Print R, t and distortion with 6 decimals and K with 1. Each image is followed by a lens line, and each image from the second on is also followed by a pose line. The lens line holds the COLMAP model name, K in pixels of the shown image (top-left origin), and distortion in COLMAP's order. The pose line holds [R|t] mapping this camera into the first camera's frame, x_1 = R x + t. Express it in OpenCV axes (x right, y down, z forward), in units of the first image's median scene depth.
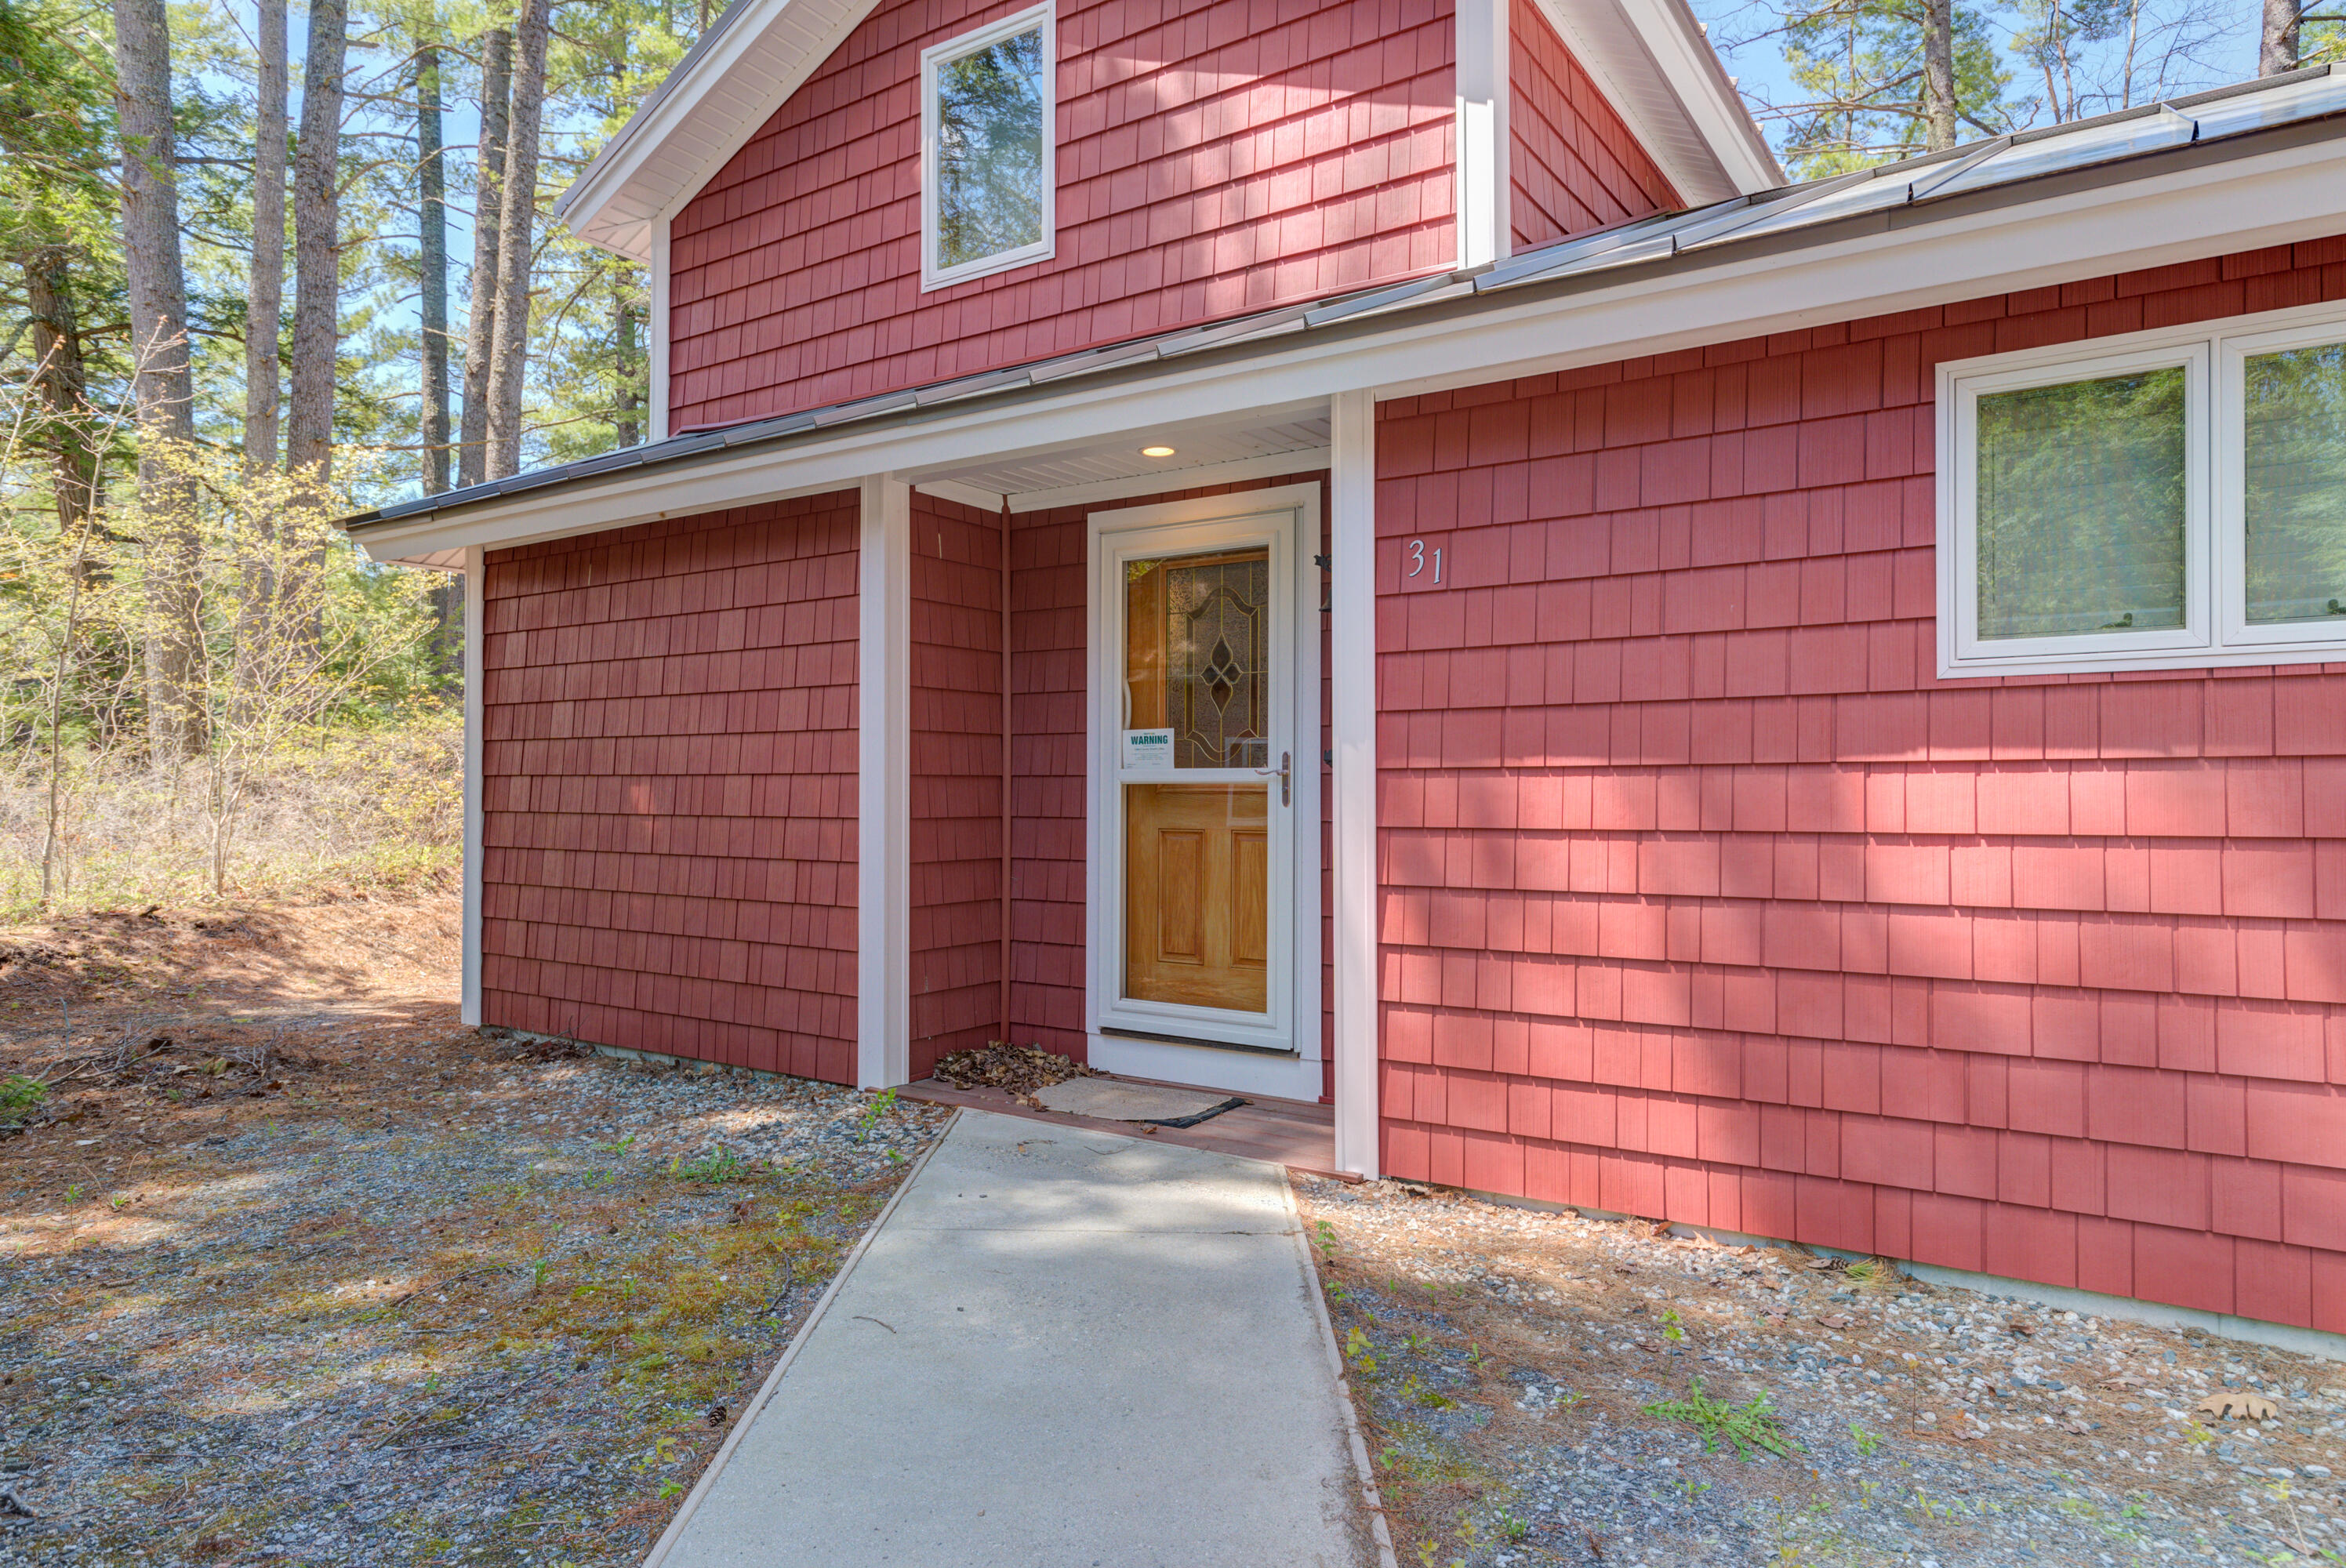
lens RADIAL K [[1419.6, 0, 1177.9], [0, 1419.6, 791.2], [0, 0, 1]] dist [-0.004450, -0.001289]
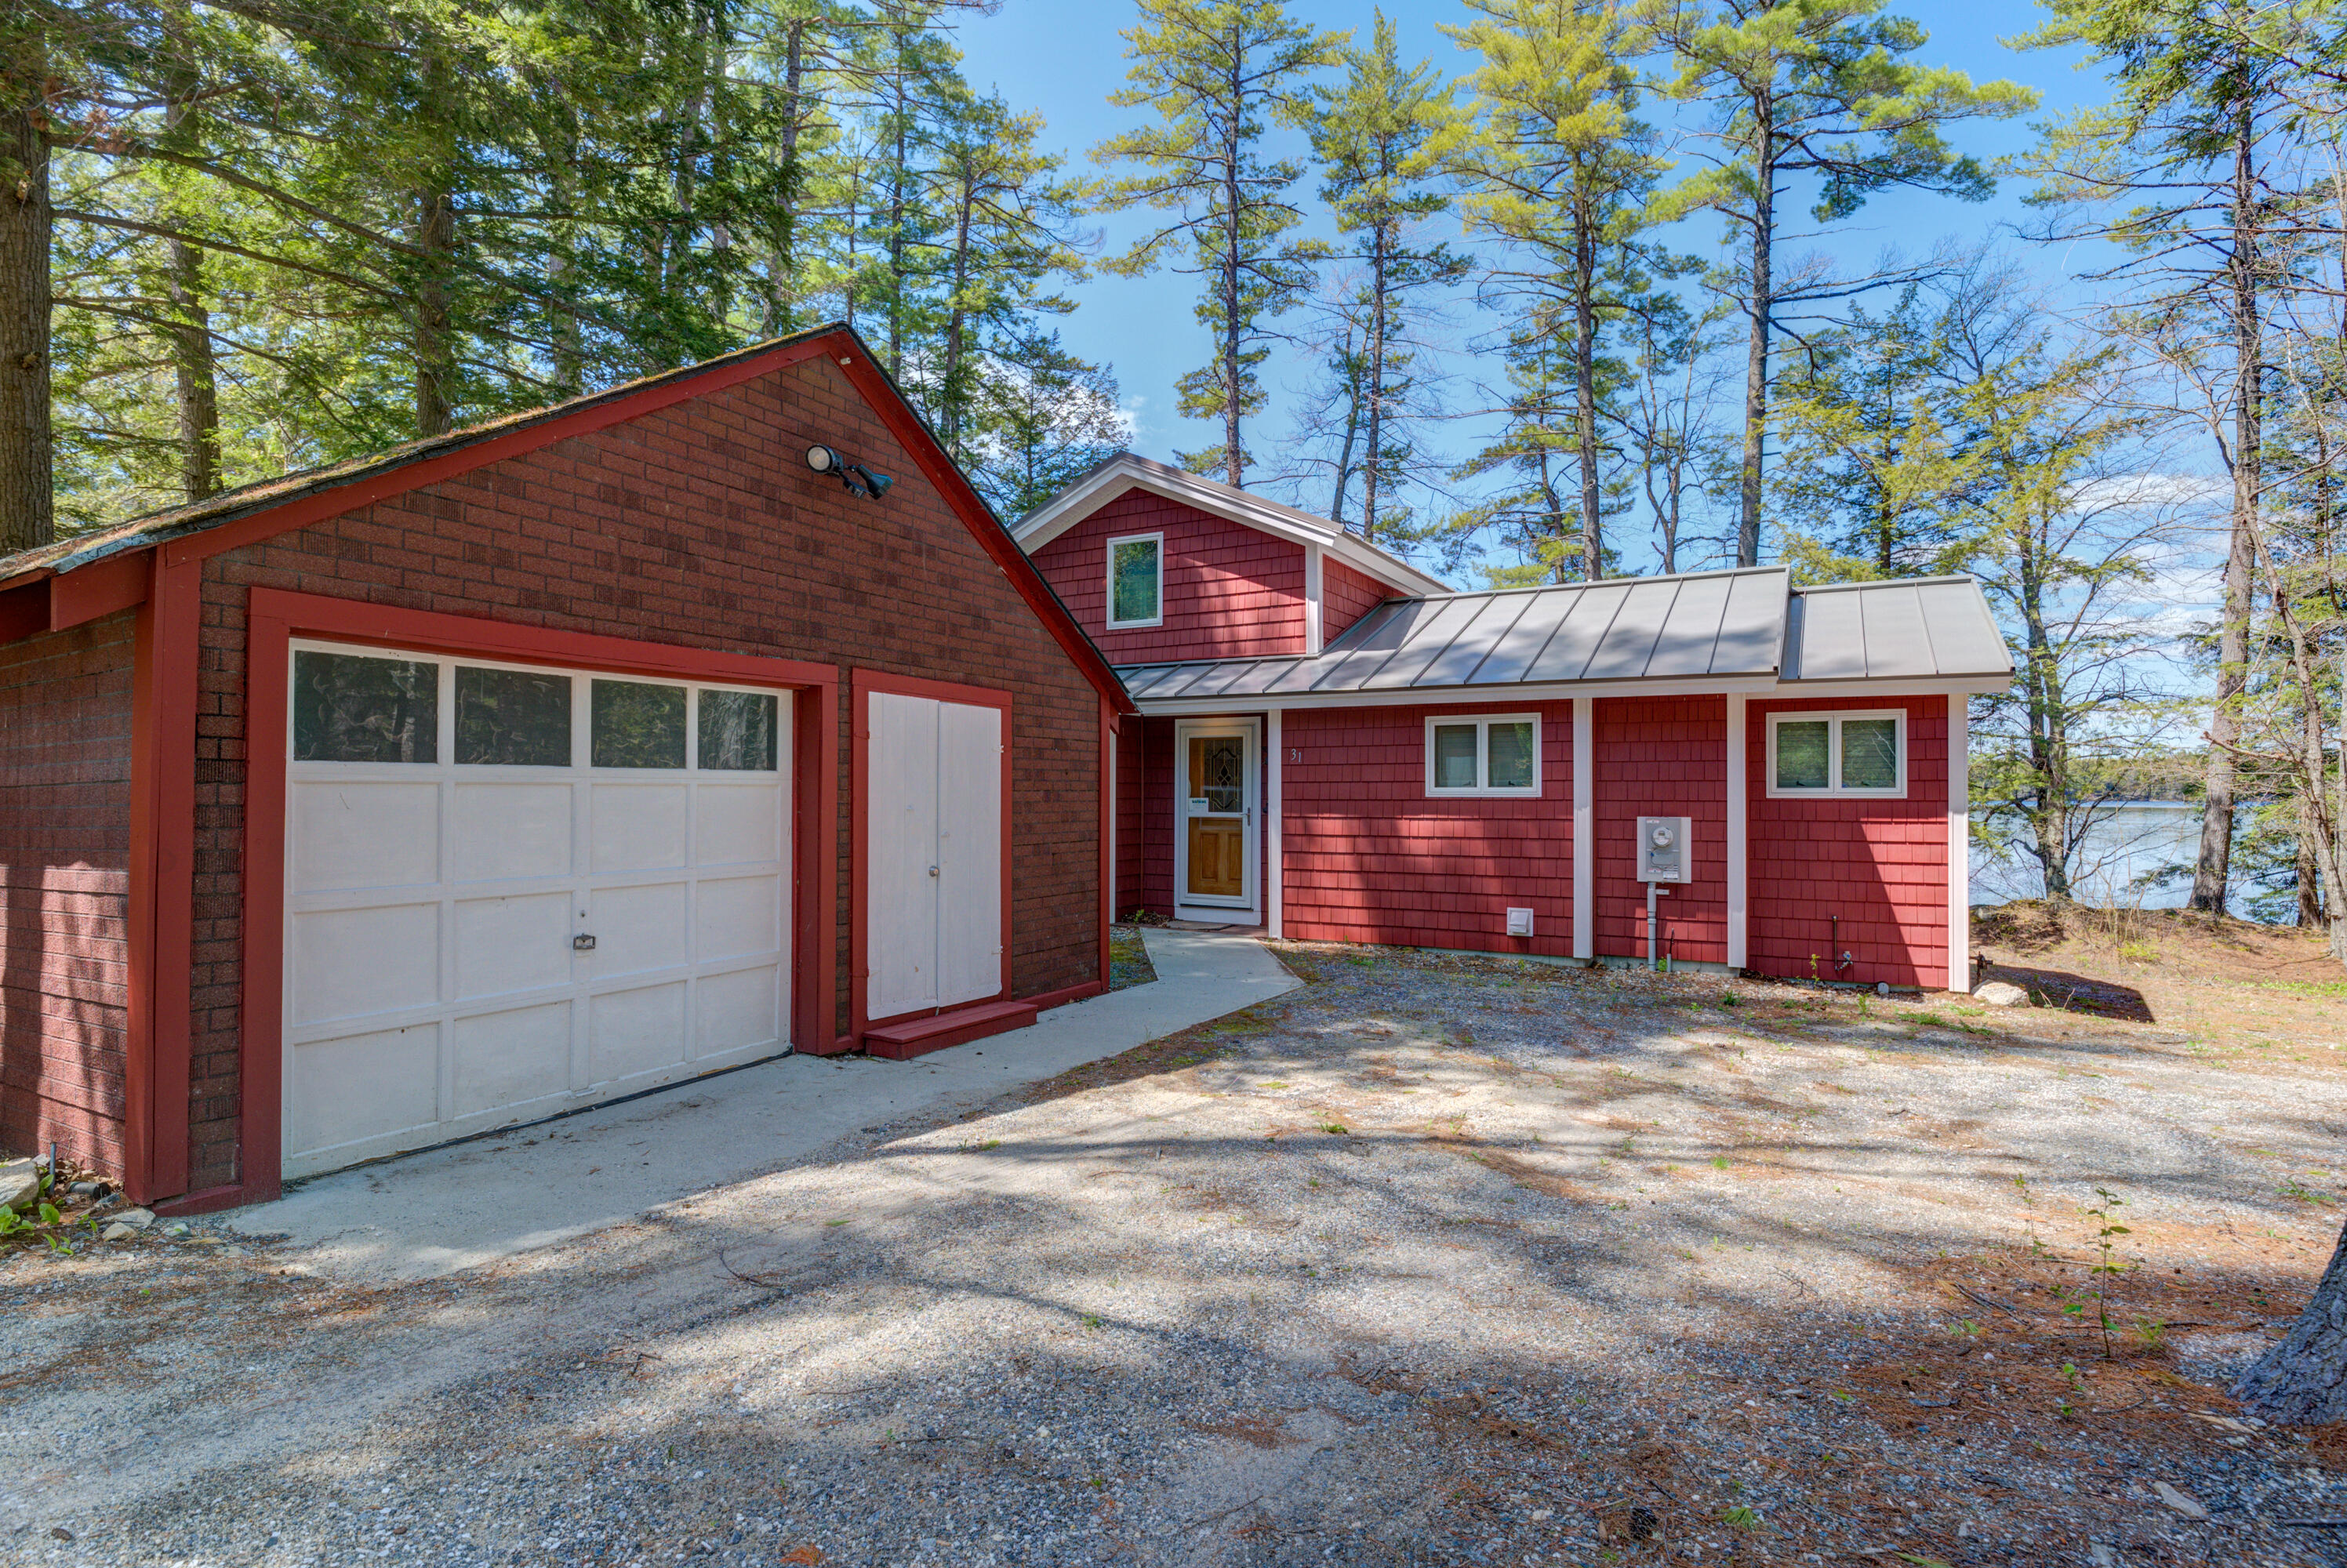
lens RADIAL K [[1170.7, 0, 1167.2], [0, 1170.7, 784.3], [0, 0, 1]] dist [-0.001637, -0.000714]
pose [[0.997684, 0.000755, 0.068012, -0.263418], [-0.000542, 0.999995, -0.003152, -0.069166], [-0.068014, 0.003108, 0.997680, -1.446366]]
